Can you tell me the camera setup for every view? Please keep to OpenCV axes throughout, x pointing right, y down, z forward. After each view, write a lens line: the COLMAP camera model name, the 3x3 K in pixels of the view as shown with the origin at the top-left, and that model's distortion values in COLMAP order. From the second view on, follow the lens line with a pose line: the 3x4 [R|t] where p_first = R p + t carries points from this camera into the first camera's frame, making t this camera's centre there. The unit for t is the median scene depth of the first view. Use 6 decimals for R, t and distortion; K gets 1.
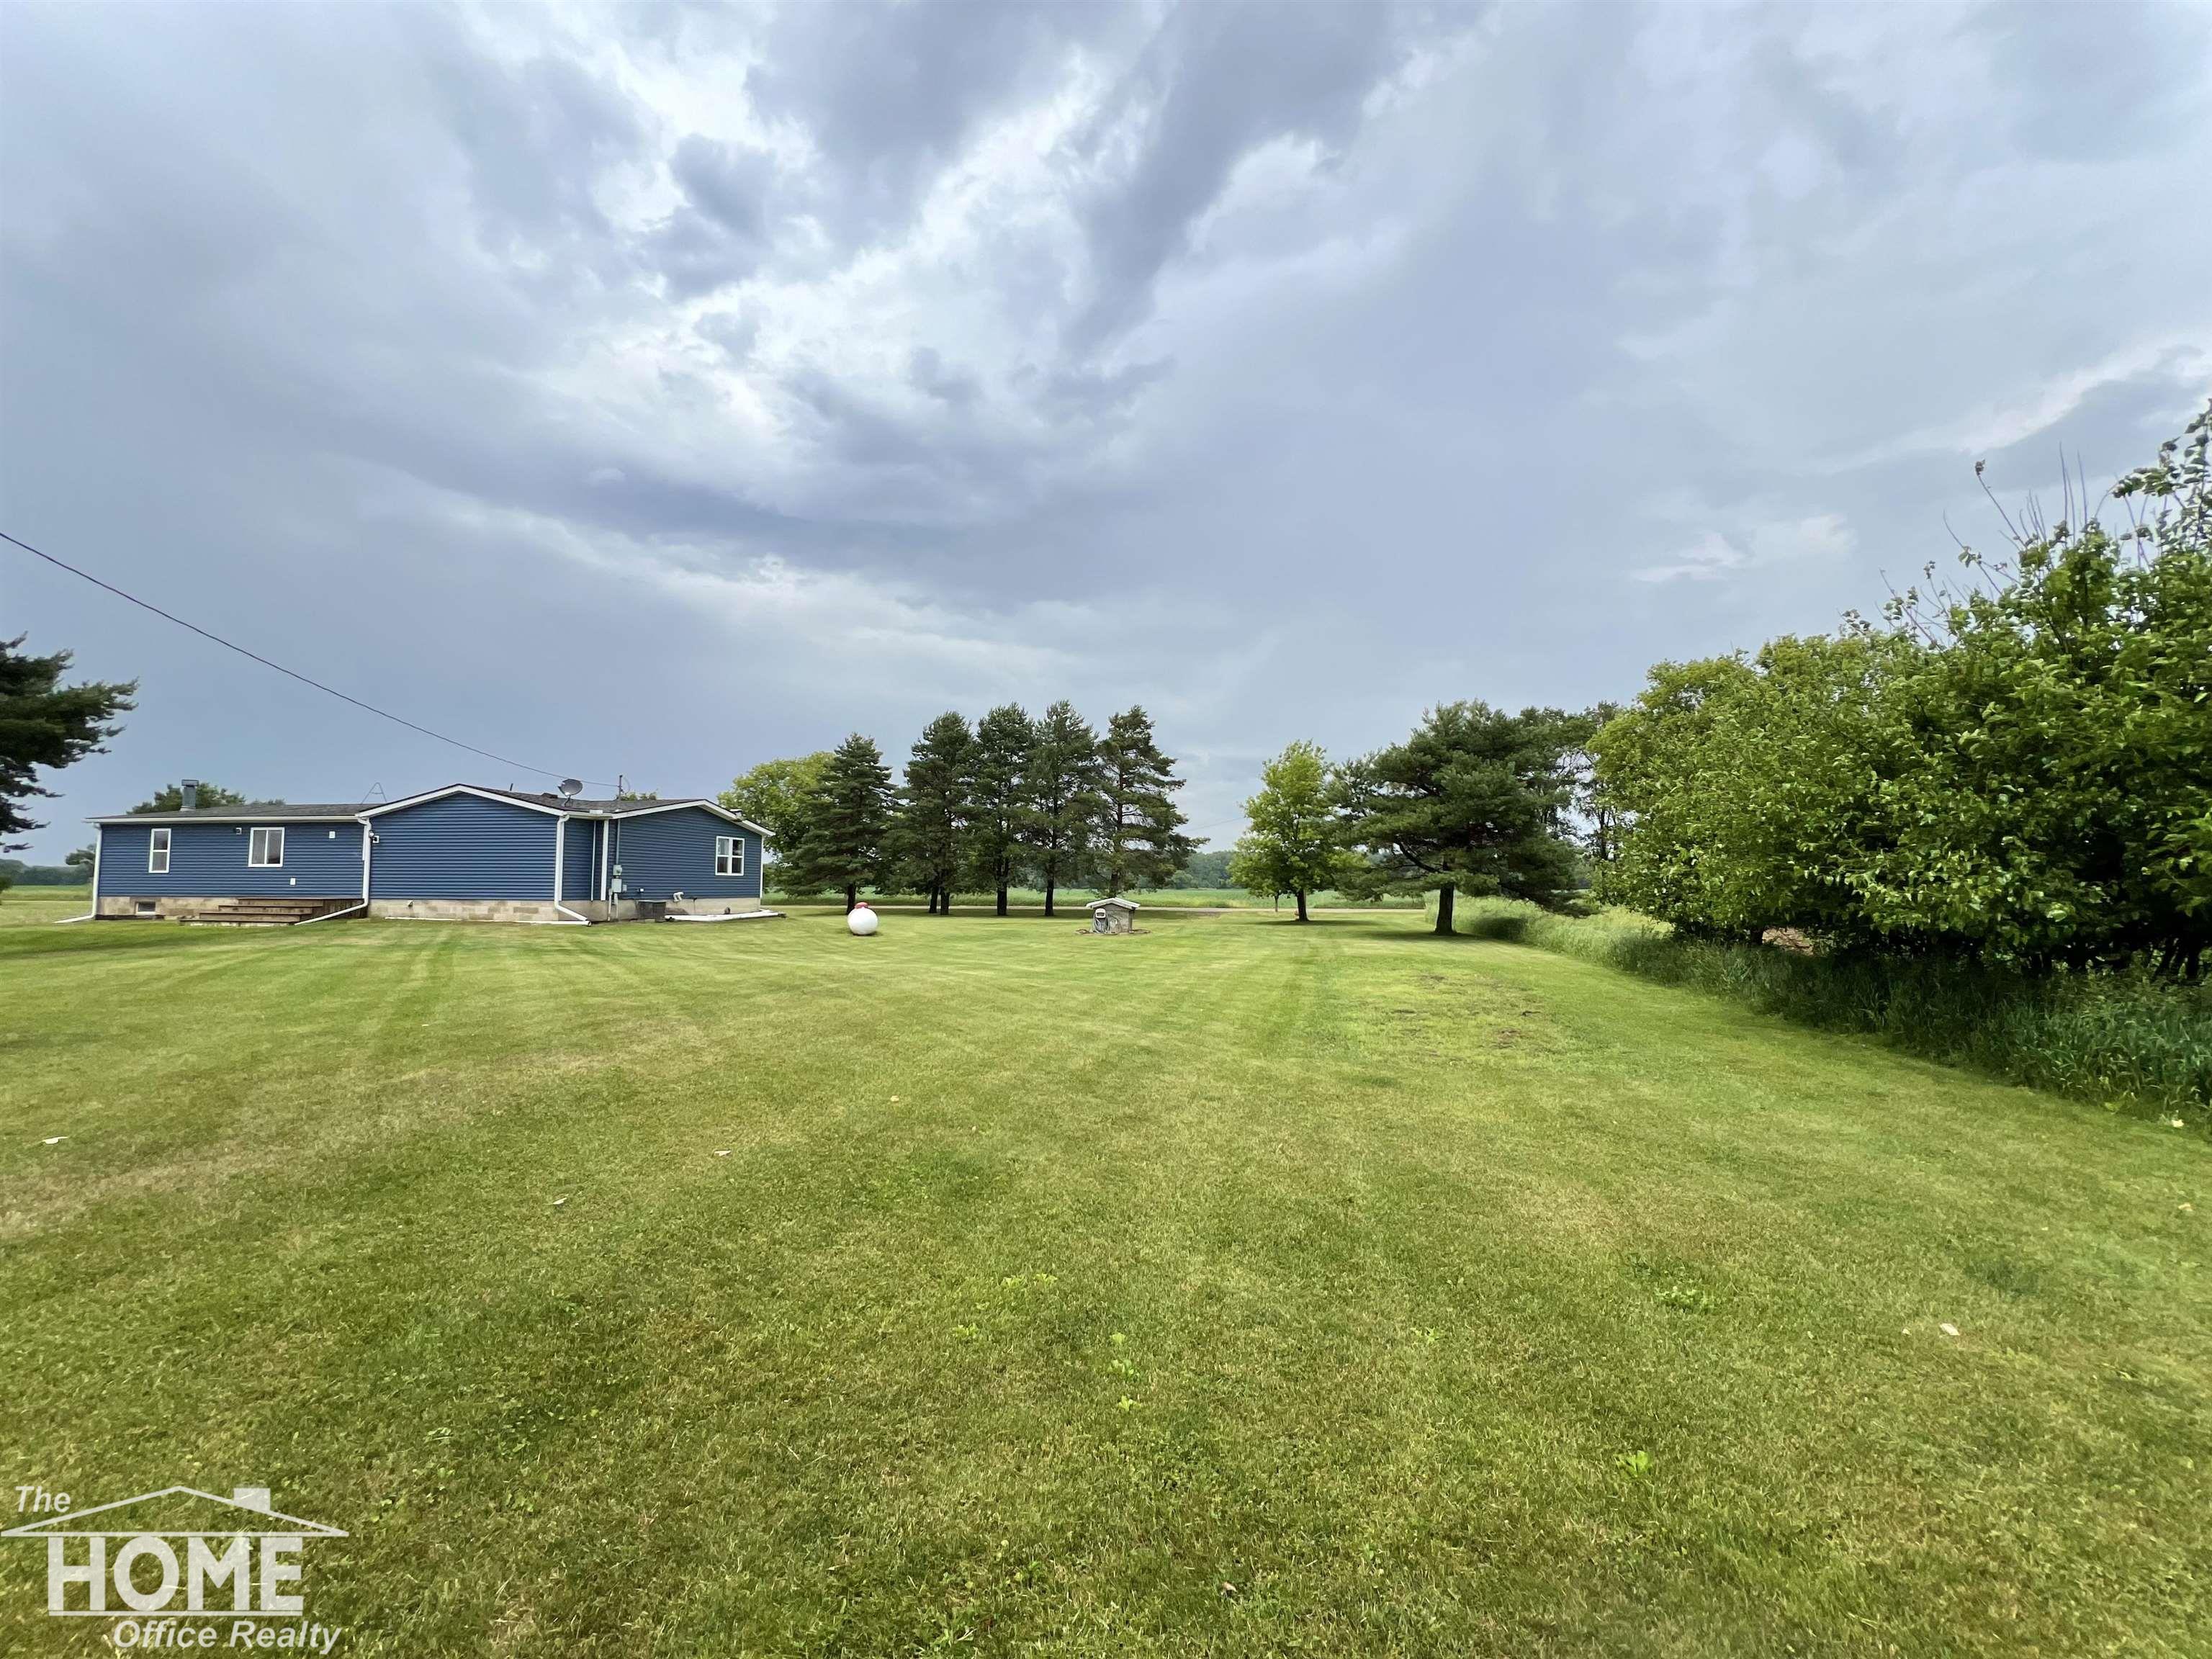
lens RADIAL K [[883.4, 0, 1108.7], [0, 883.4, 832.2], [0, 0, 1]] dist [-0.000116, 0.000397]
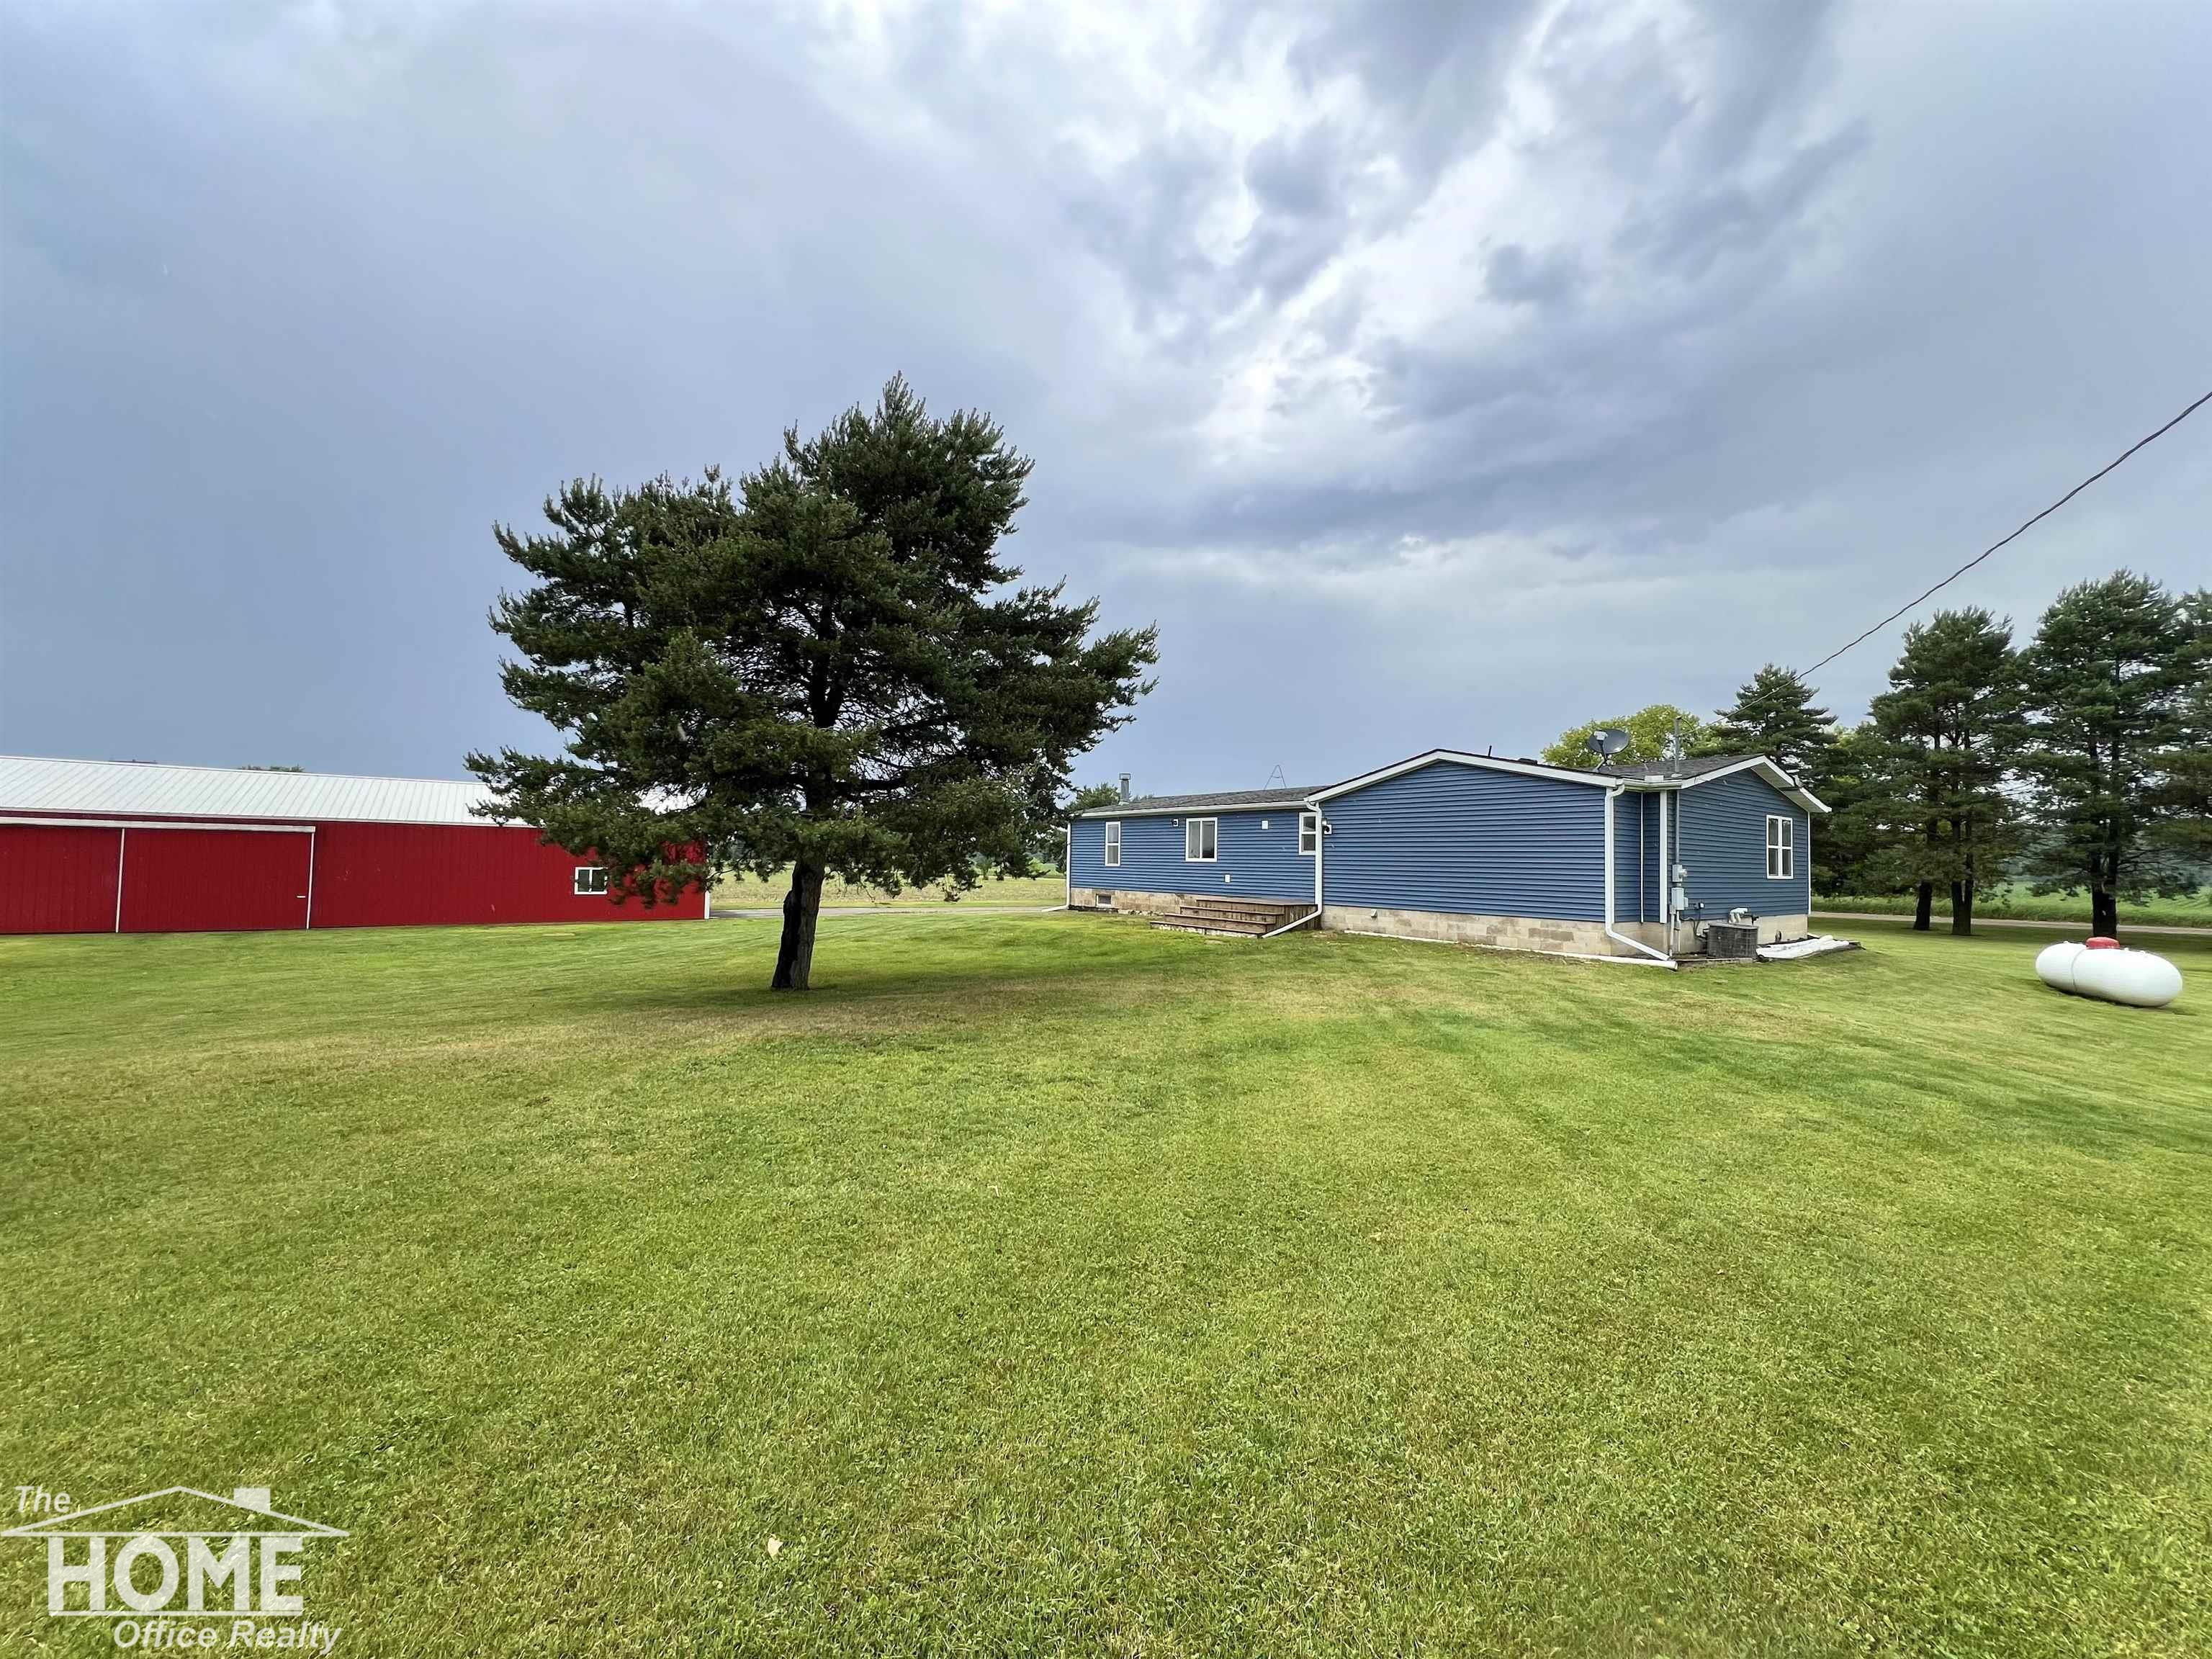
lens RADIAL K [[883.4, 0, 1108.7], [0, 883.4, 832.2], [0, 0, 1]] dist [-0.000116, 0.000397]
pose [[0.732088, -0.014158, -0.681063, -0.411421], [0.026908, 0.999605, 0.008144, -0.000844], [0.680679, -0.024288, 0.732179, 0.275198]]
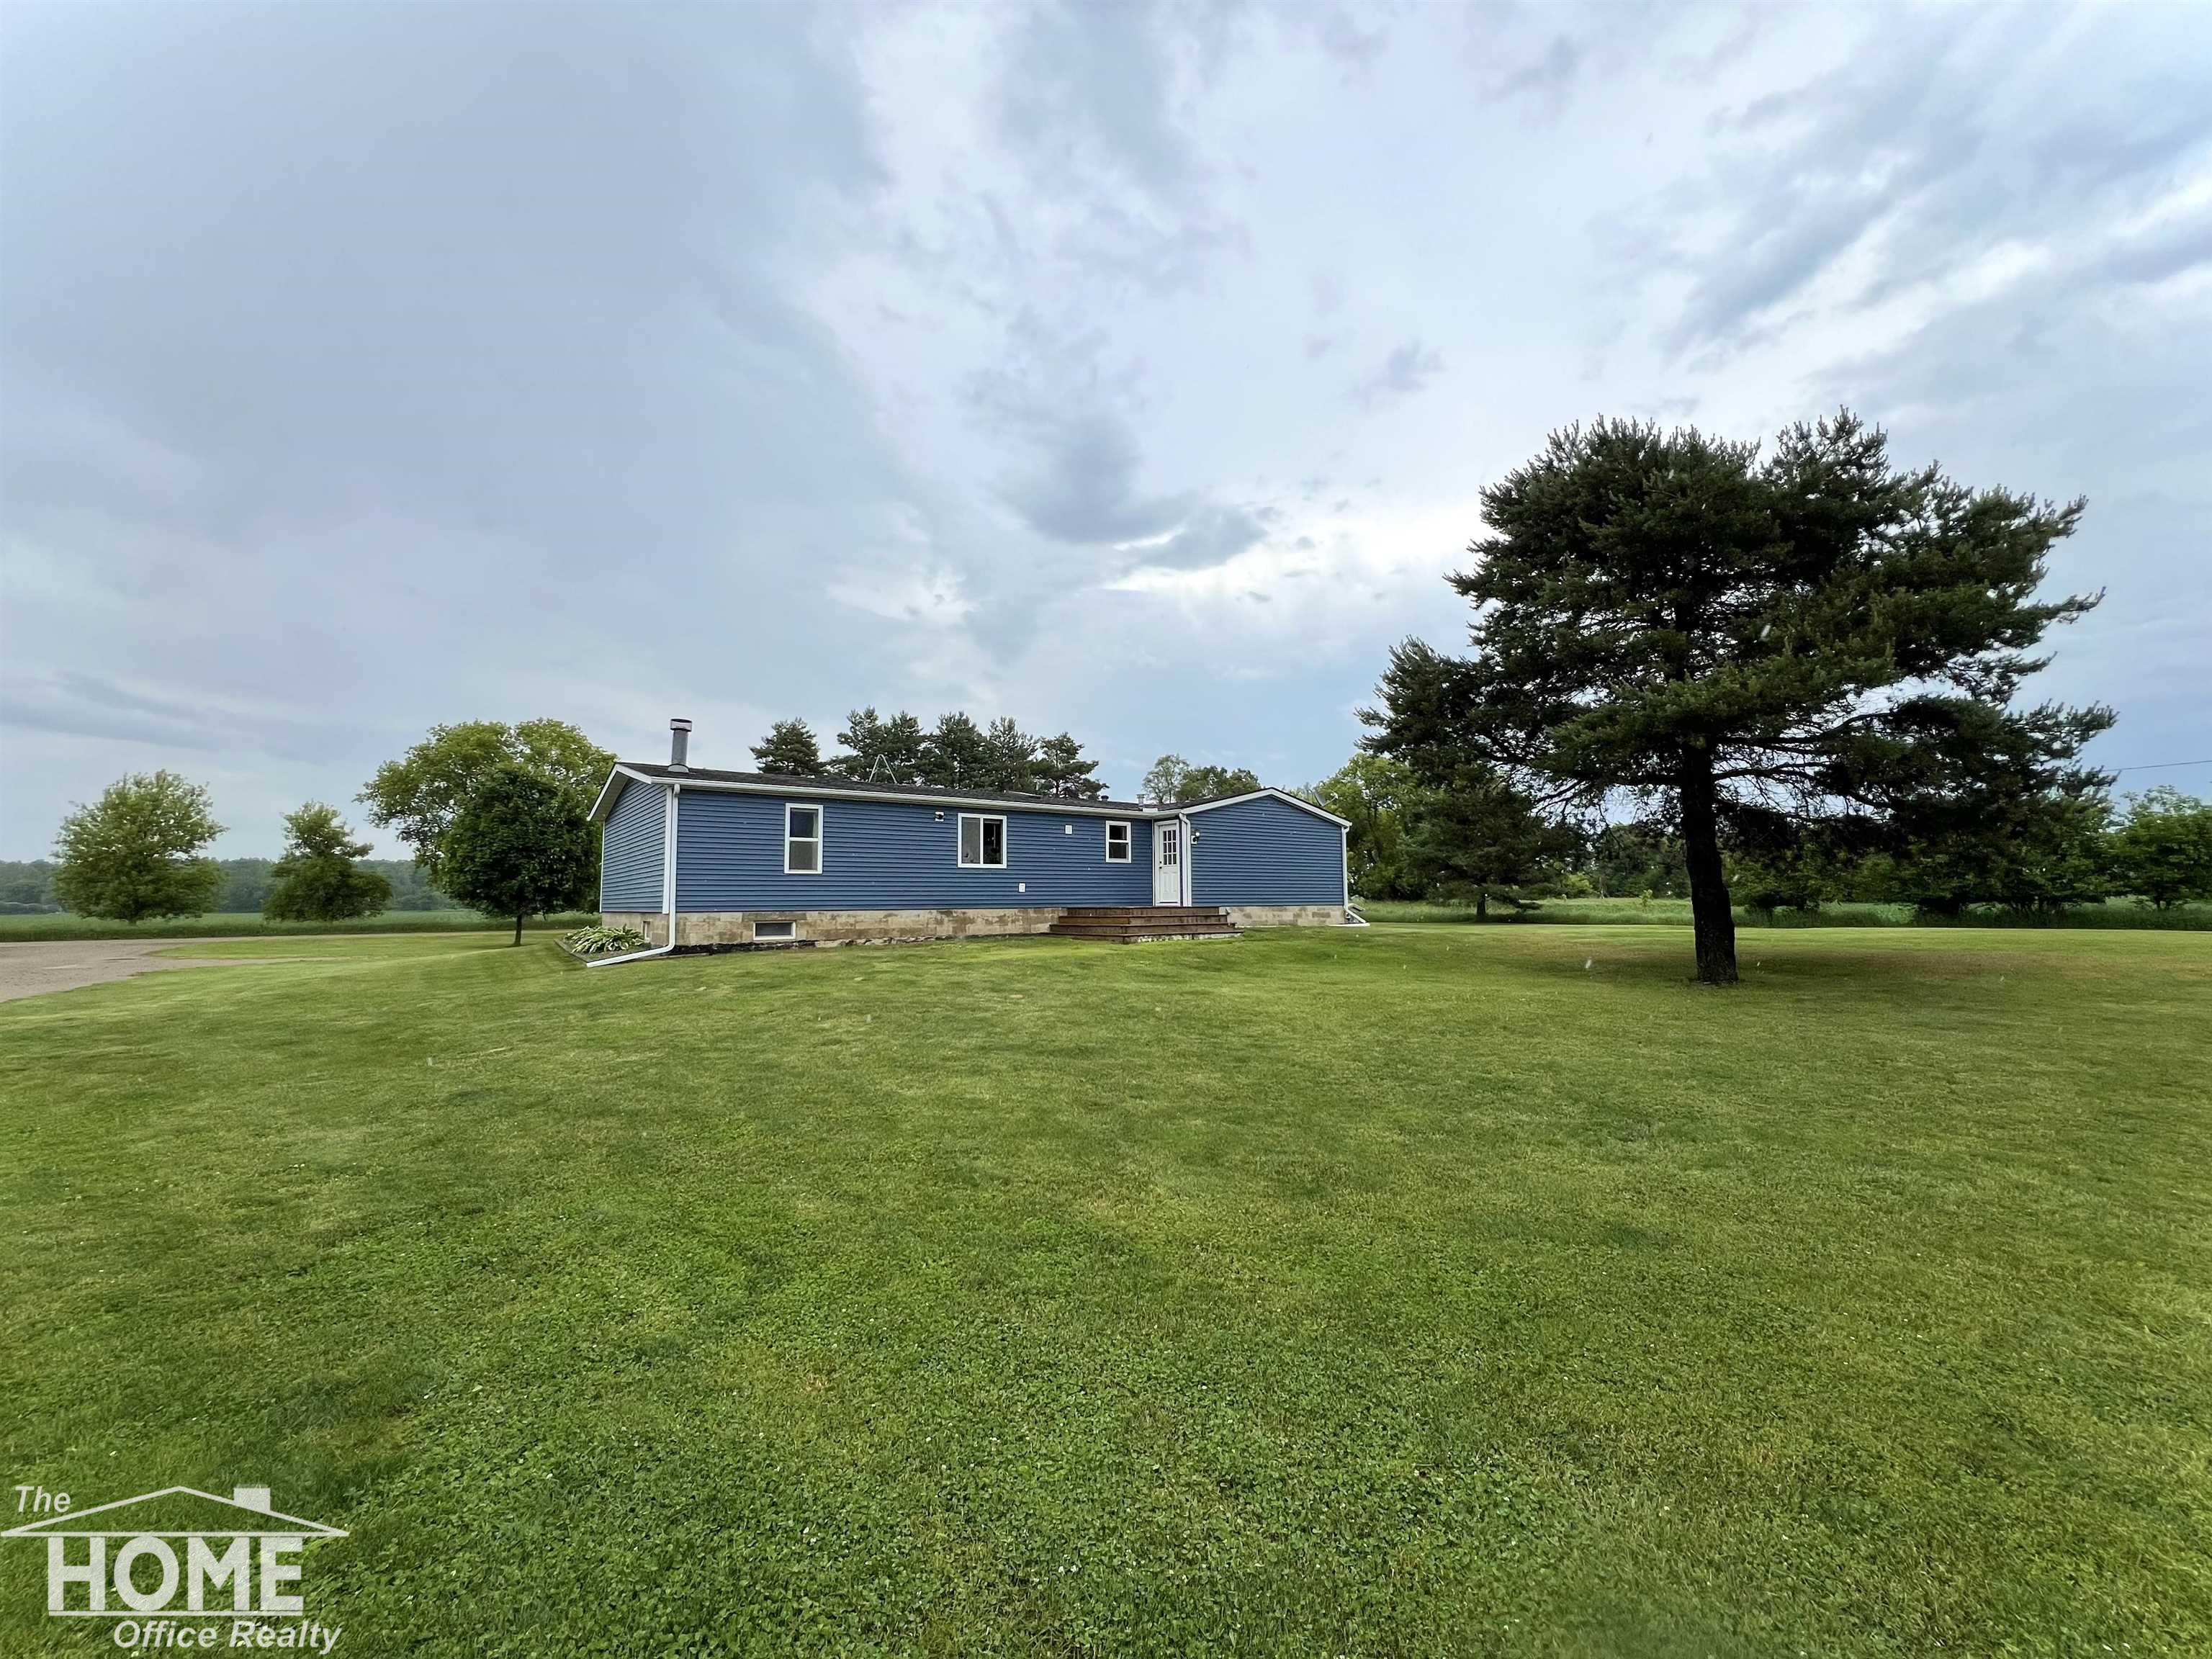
lens RADIAL K [[883.4, 0, 1108.7], [0, 883.4, 832.2], [0, 0, 1]] dist [-0.000116, 0.000397]
pose [[0.685639, 0.047844, 0.726367, -1.443517], [-0.032964, 0.998855, -0.034677, 0.032408], [-0.727195, -0.000168, 0.686431, 0.424181]]
